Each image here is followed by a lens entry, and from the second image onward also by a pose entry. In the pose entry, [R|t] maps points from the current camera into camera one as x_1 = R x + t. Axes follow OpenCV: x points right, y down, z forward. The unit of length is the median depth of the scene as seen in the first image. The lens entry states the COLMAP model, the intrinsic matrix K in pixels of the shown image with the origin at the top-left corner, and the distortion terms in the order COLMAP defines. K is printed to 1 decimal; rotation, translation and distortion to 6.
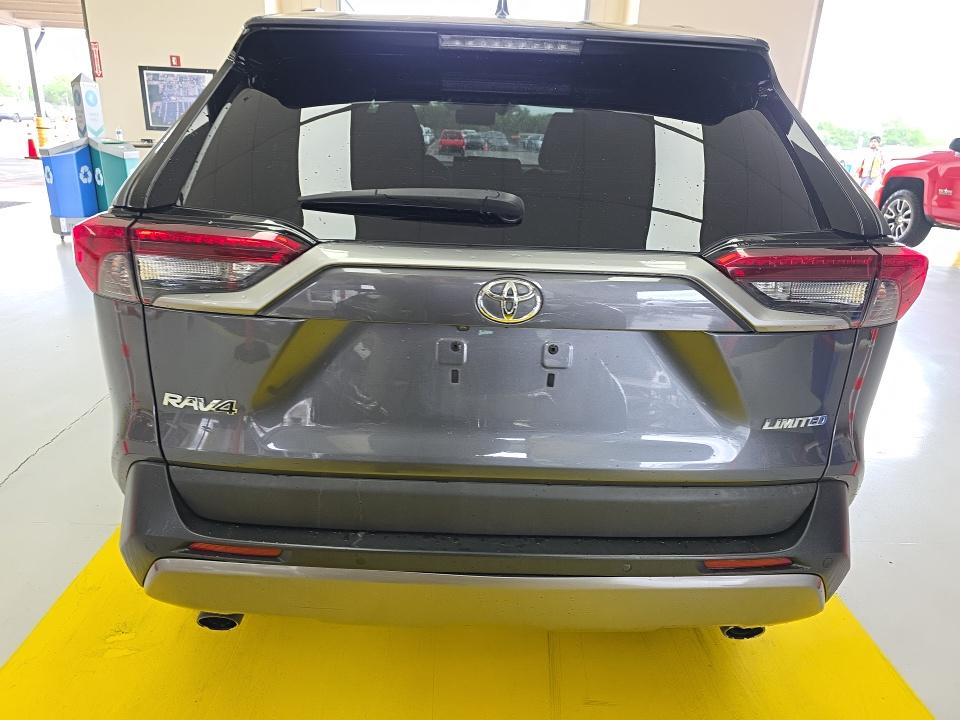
lens RADIAL K [[654.9, 0, 480.0], [0, 654.9, 360.0], [0, 0, 1]] dist [0.027150, -0.002782]
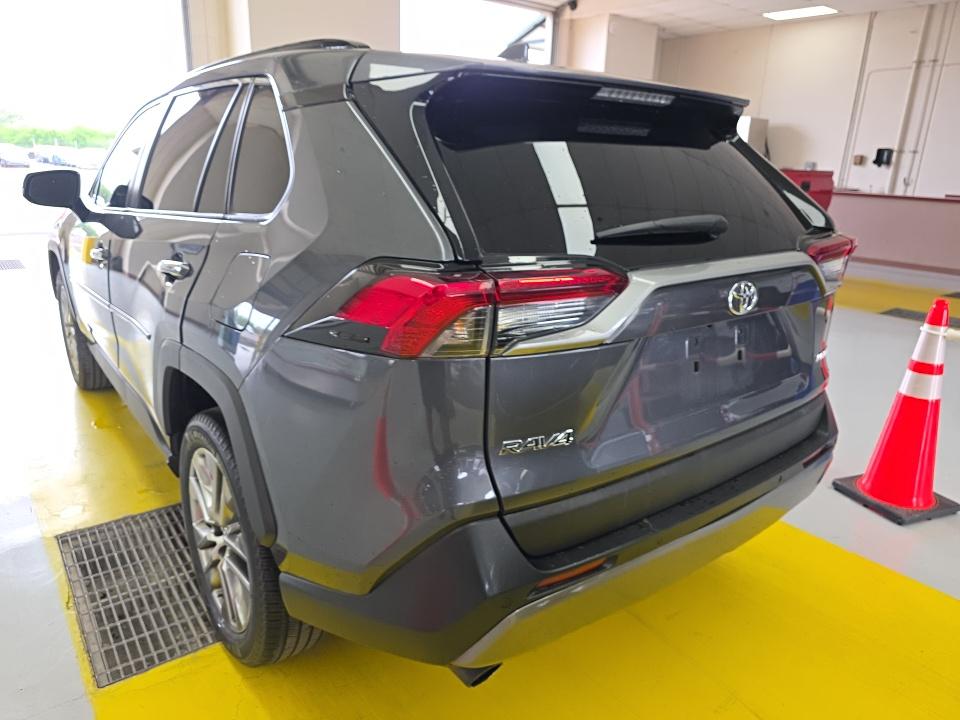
lens RADIAL K [[654.9, 0, 480.0], [0, 654.9, 360.0], [0, 0, 1]] dist [0.027150, -0.002782]
pose [[0.802932, -0.188453, 0.565496, -1.018365], [0.195838, 0.979444, 0.048337, -0.121452], [-0.562981, 0.071935, 0.823334, 0.201528]]
